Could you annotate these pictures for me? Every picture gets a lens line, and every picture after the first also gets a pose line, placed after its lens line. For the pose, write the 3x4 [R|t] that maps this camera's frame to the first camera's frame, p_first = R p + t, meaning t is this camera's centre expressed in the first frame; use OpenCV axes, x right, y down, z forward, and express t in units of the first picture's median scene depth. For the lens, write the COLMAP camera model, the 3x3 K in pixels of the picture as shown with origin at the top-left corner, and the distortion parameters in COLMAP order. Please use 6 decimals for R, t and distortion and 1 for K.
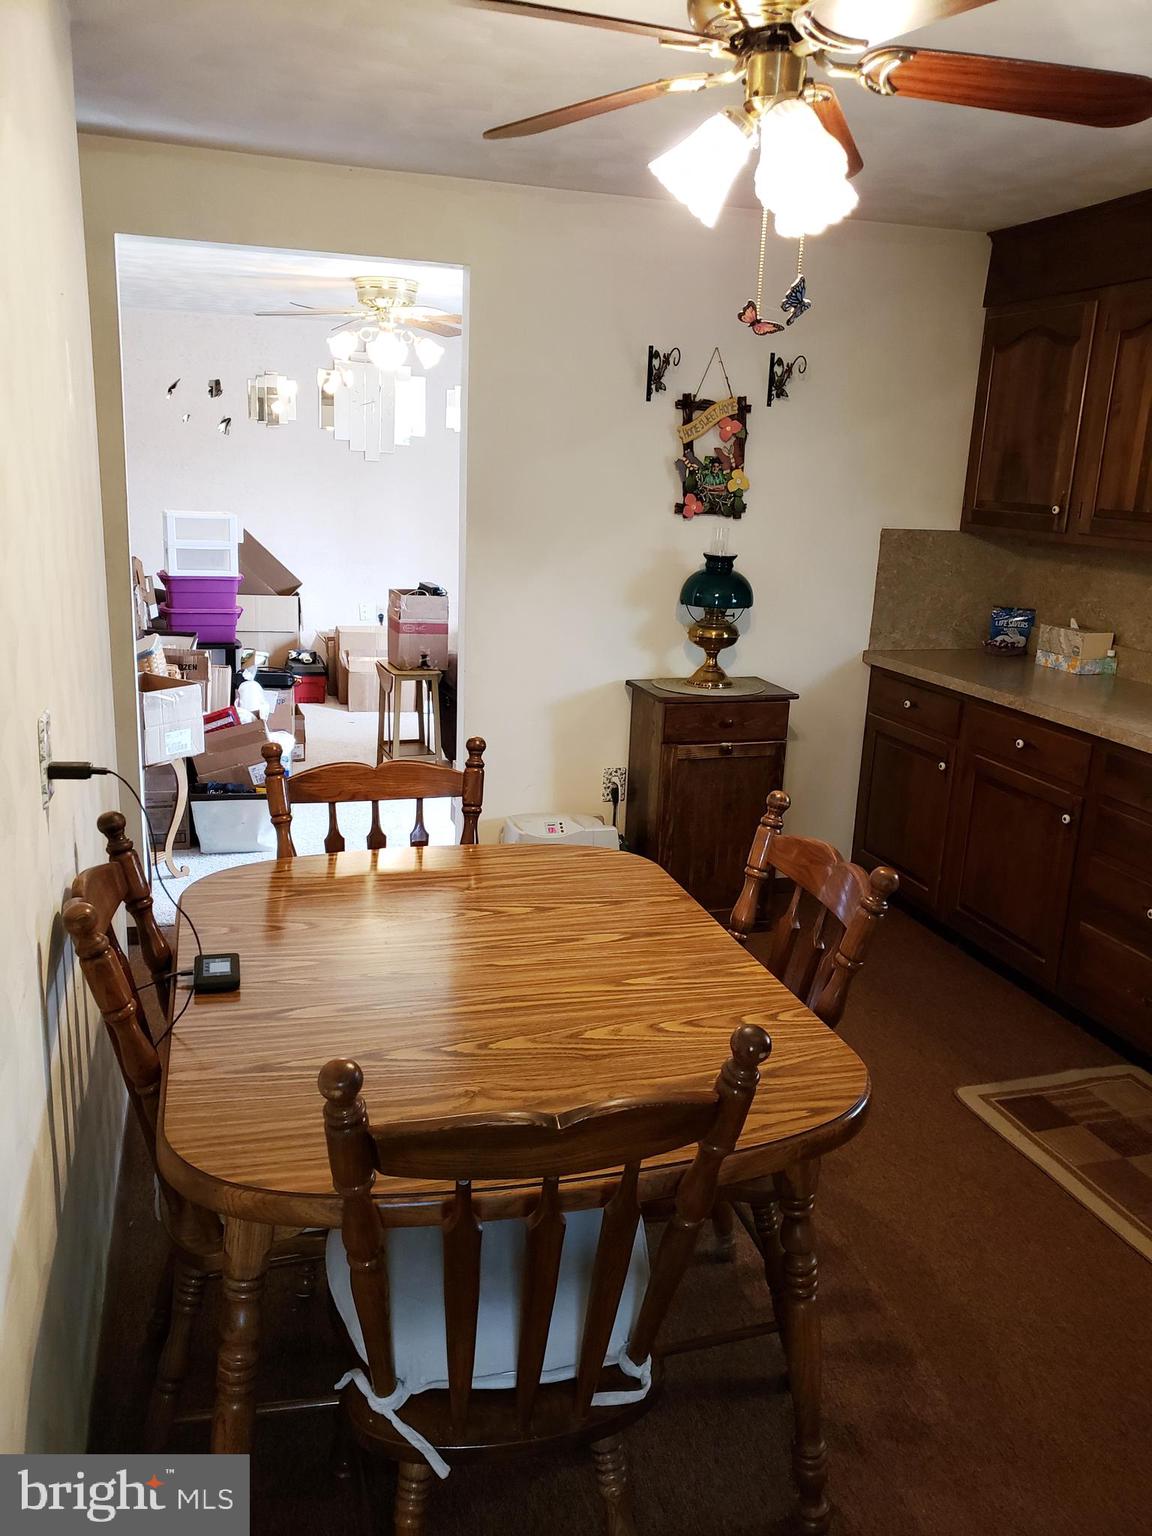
lens RADIAL K [[1209.5, 0, 576.0], [0, 1209.5, 768.0], [0, 0, 1]] dist [0.031769, -0.000725]
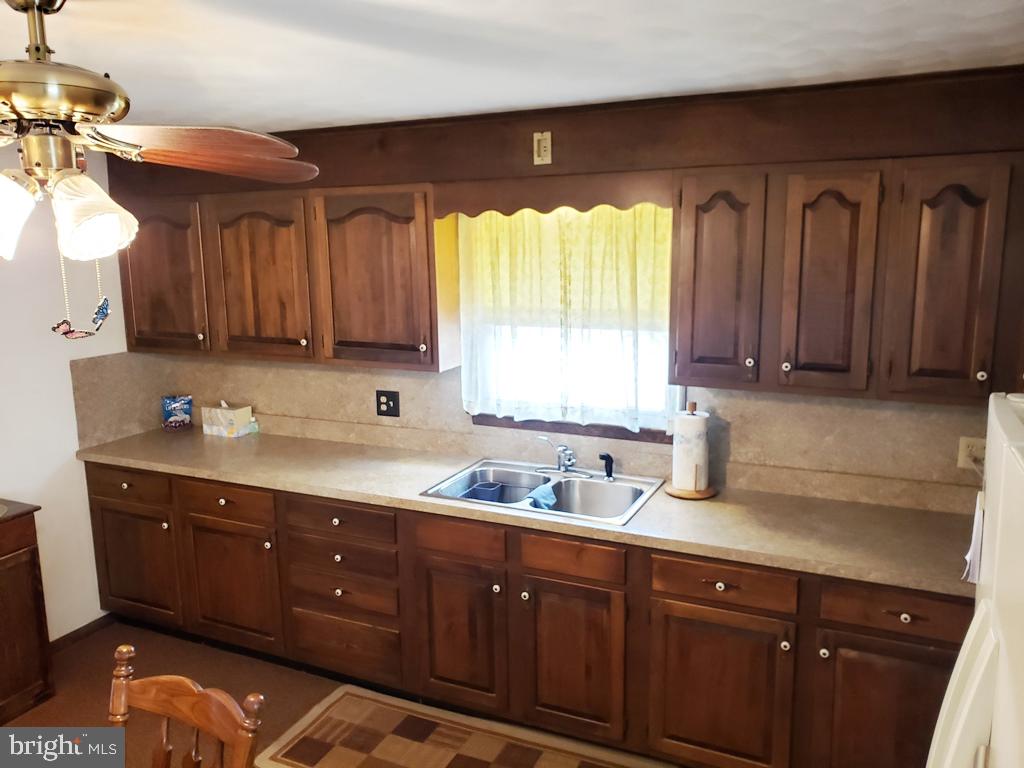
lens RADIAL K [[815.6, 0, 510.3], [0, 815.6, 367.1], [0, 0, 1]] dist [-0.020849, 0.000645]
pose [[0.670173, -0.178628, 0.720389, -0.071615], [0.226983, 0.973430, 0.030211, -0.120774], [-0.706644, 0.143269, 0.692912, 0.055569]]
